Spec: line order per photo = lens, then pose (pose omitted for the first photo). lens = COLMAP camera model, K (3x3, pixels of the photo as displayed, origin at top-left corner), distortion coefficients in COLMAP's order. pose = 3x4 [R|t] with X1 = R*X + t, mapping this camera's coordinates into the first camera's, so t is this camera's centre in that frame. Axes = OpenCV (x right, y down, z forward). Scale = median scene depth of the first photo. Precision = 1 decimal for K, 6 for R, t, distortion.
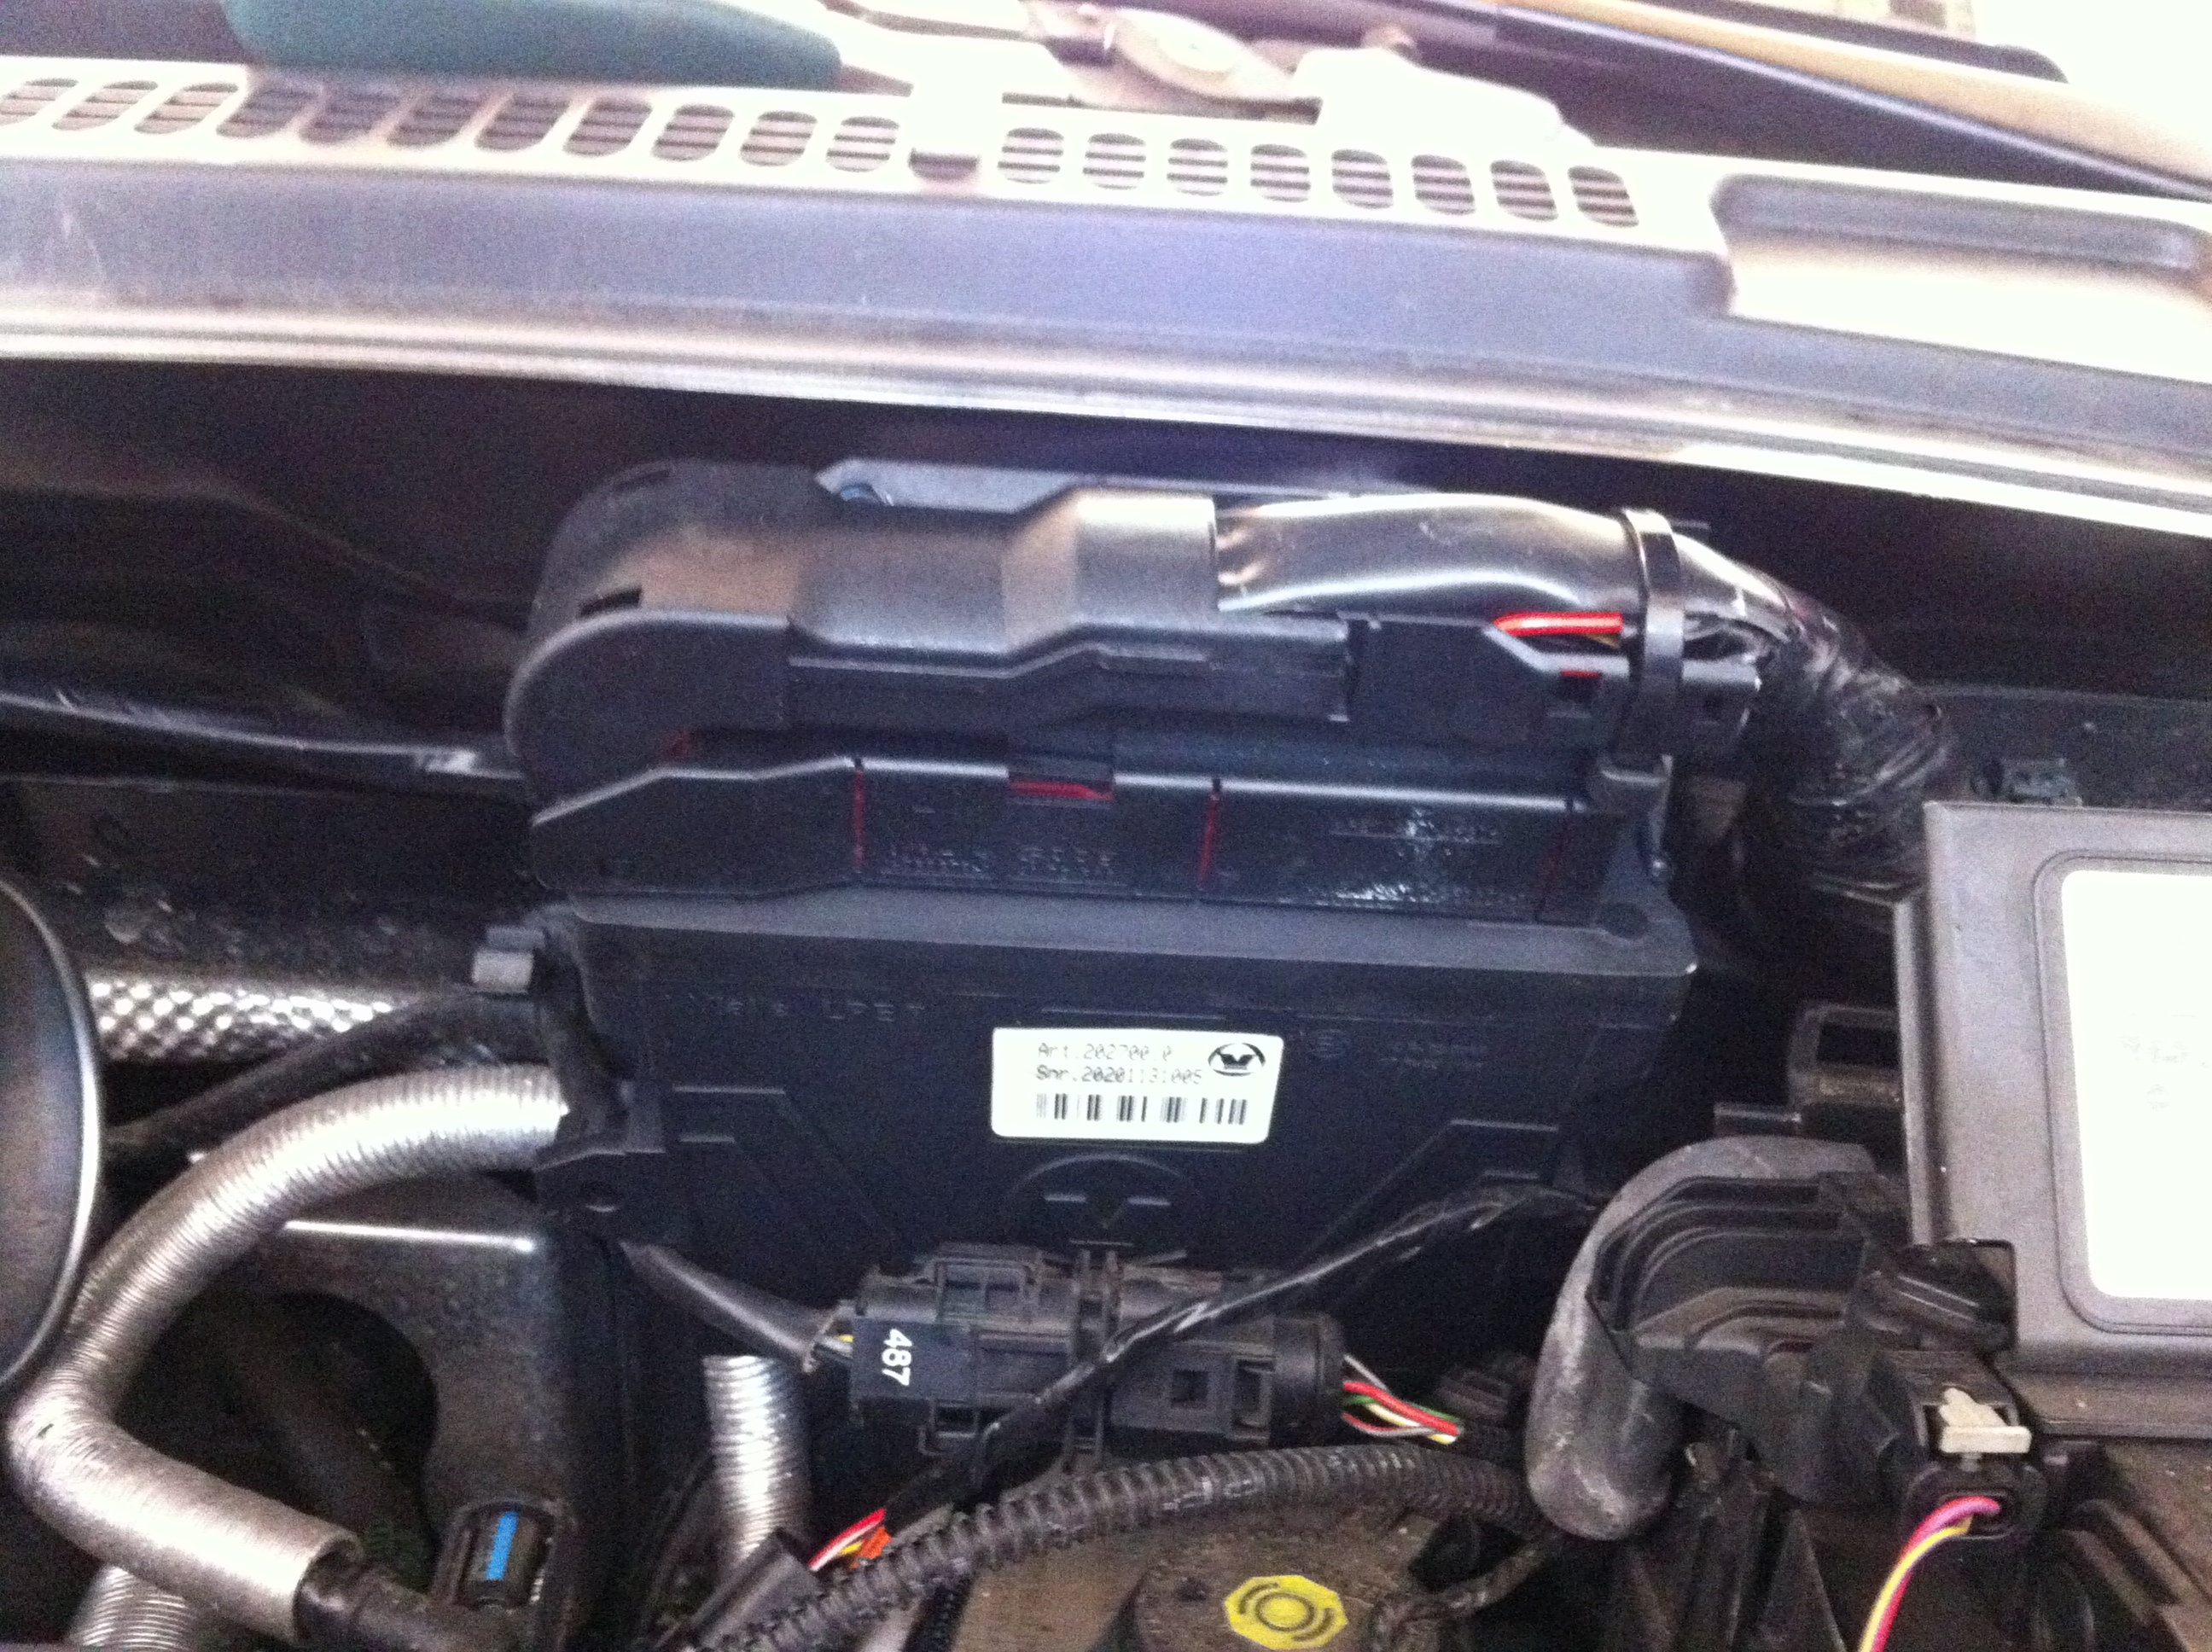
lens RADIAL K [[2237.0, 0, 1068.5], [0, 2237.0, 826.4], [0, 0, 1]] dist [0.091498, -0.339073]
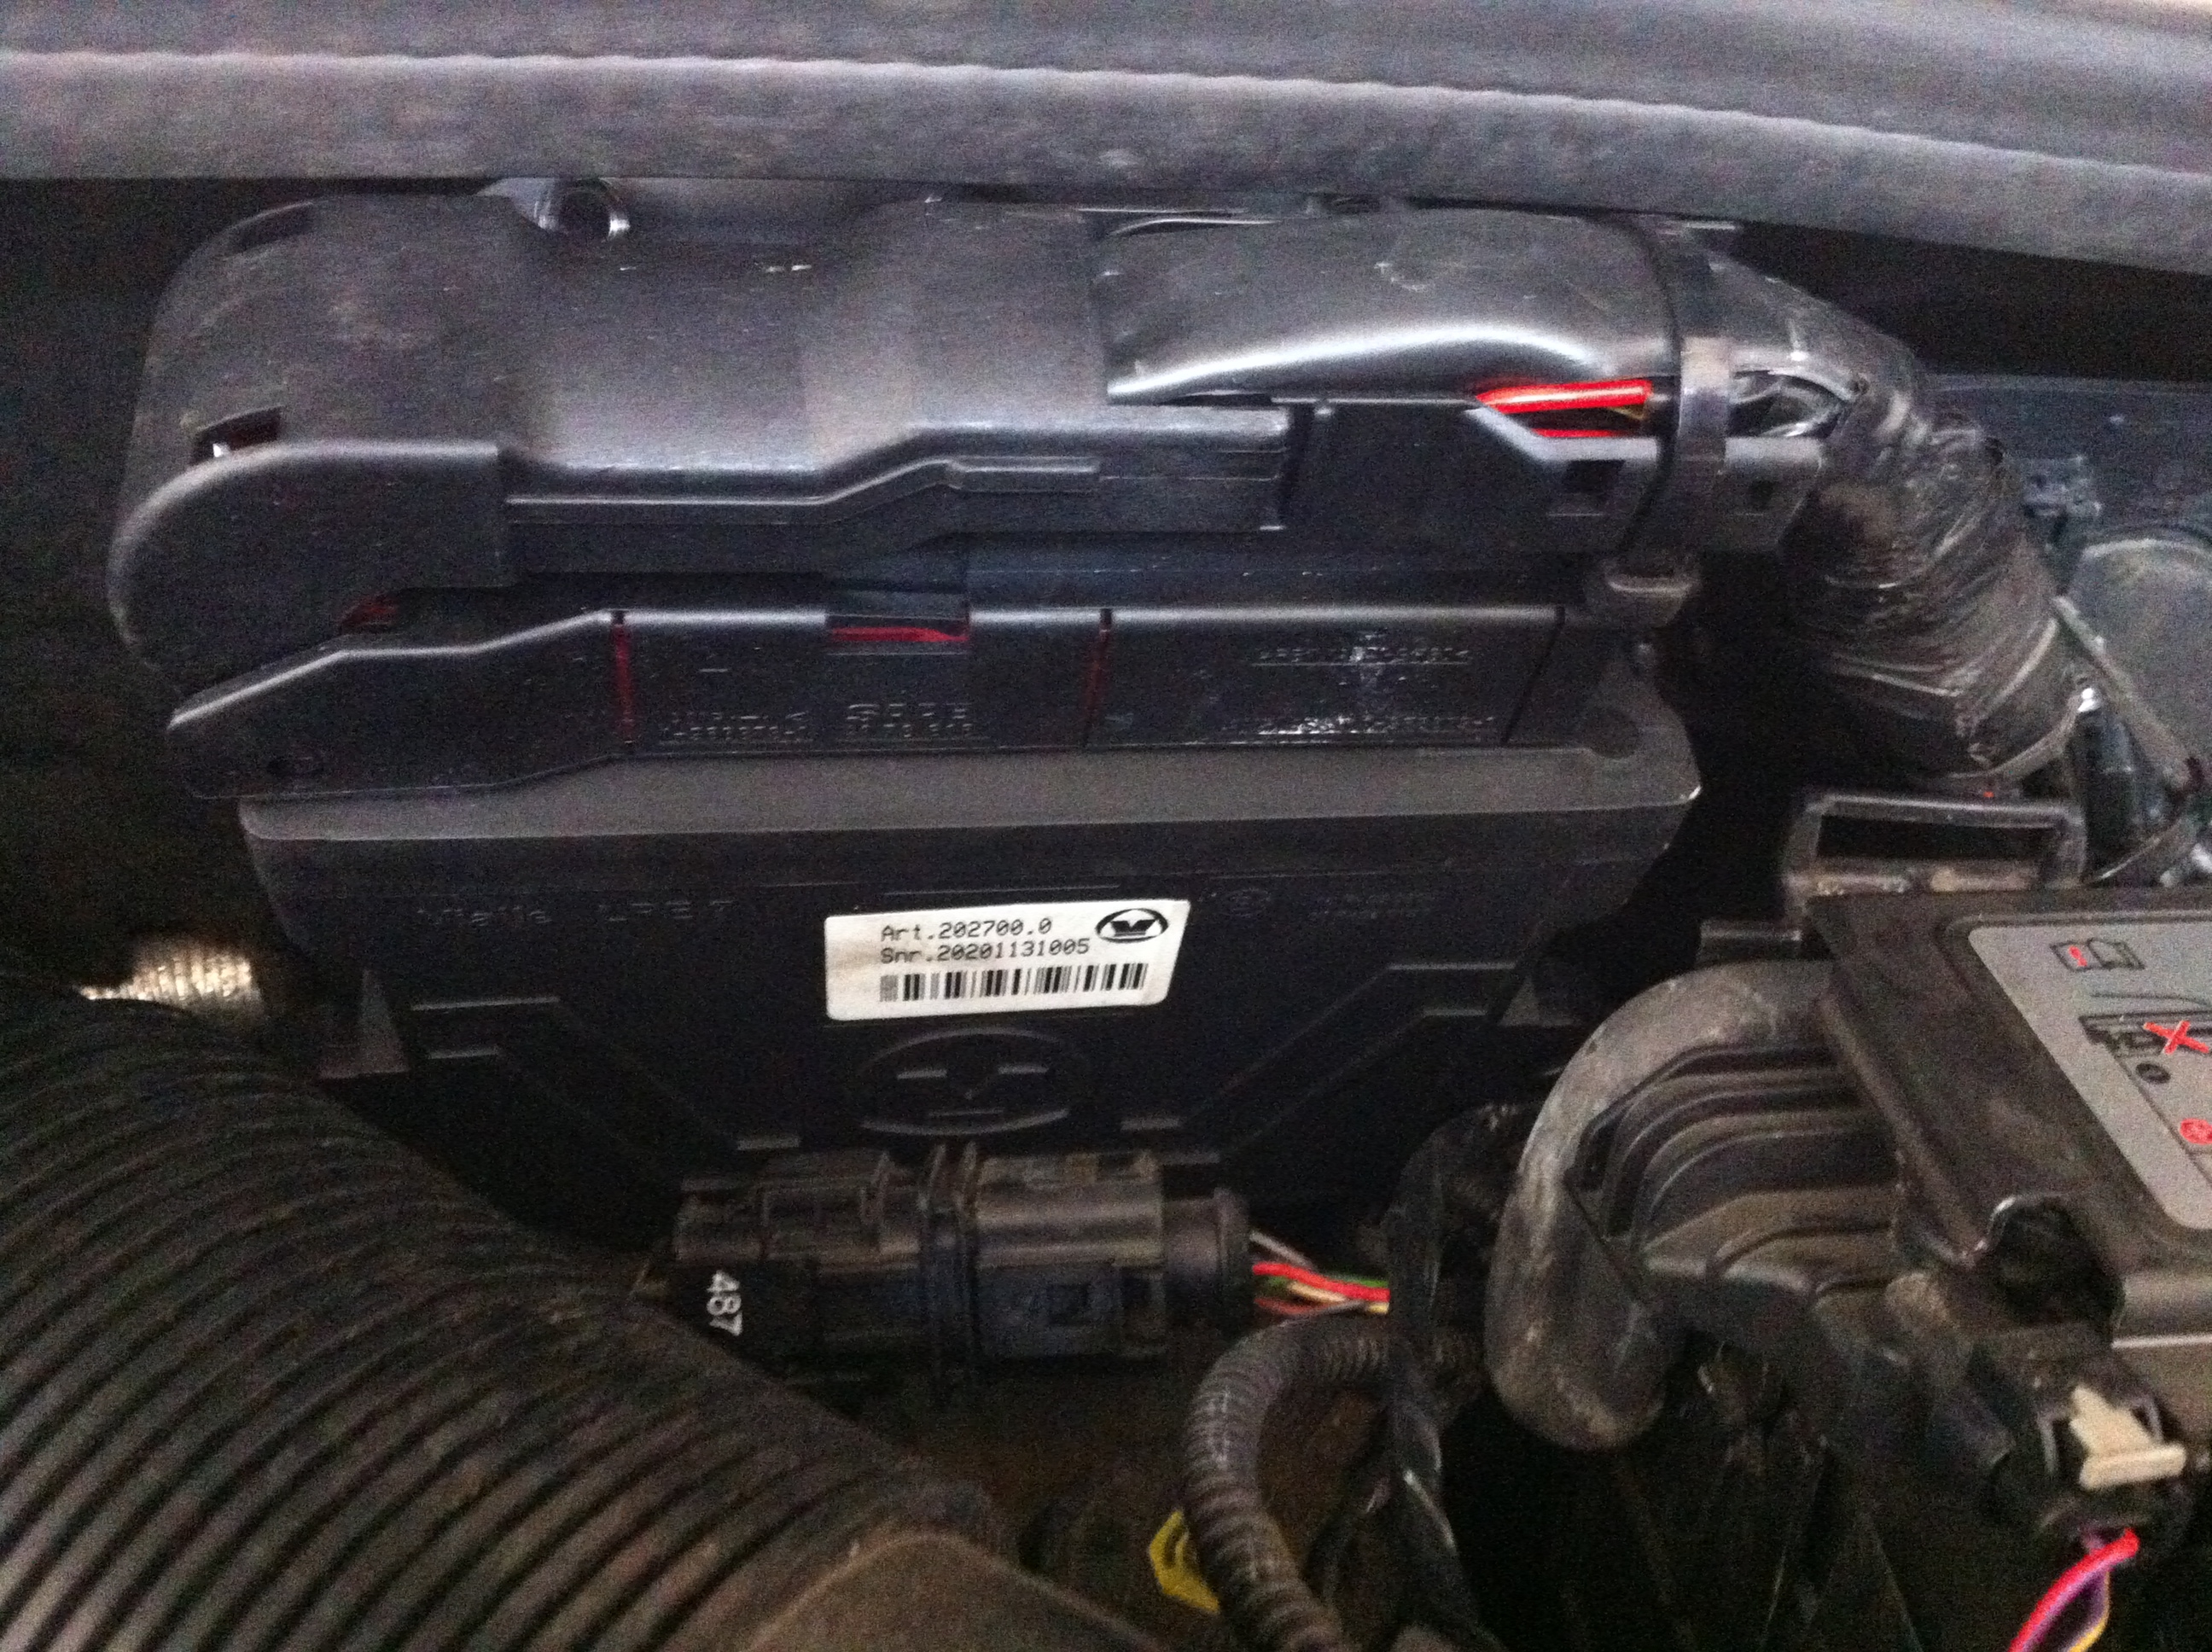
lens RADIAL K [[2296.2, 0, 1113.3], [0, 2296.2, 888.1], [0, 0, 1]] dist [0.126954, -0.532751]
pose [[0.991044, -0.073481, 0.111501, -0.023883], [0.046990, 0.973481, 0.223890, -0.100419], [-0.124995, -0.216645, 0.968215, 0.225866]]
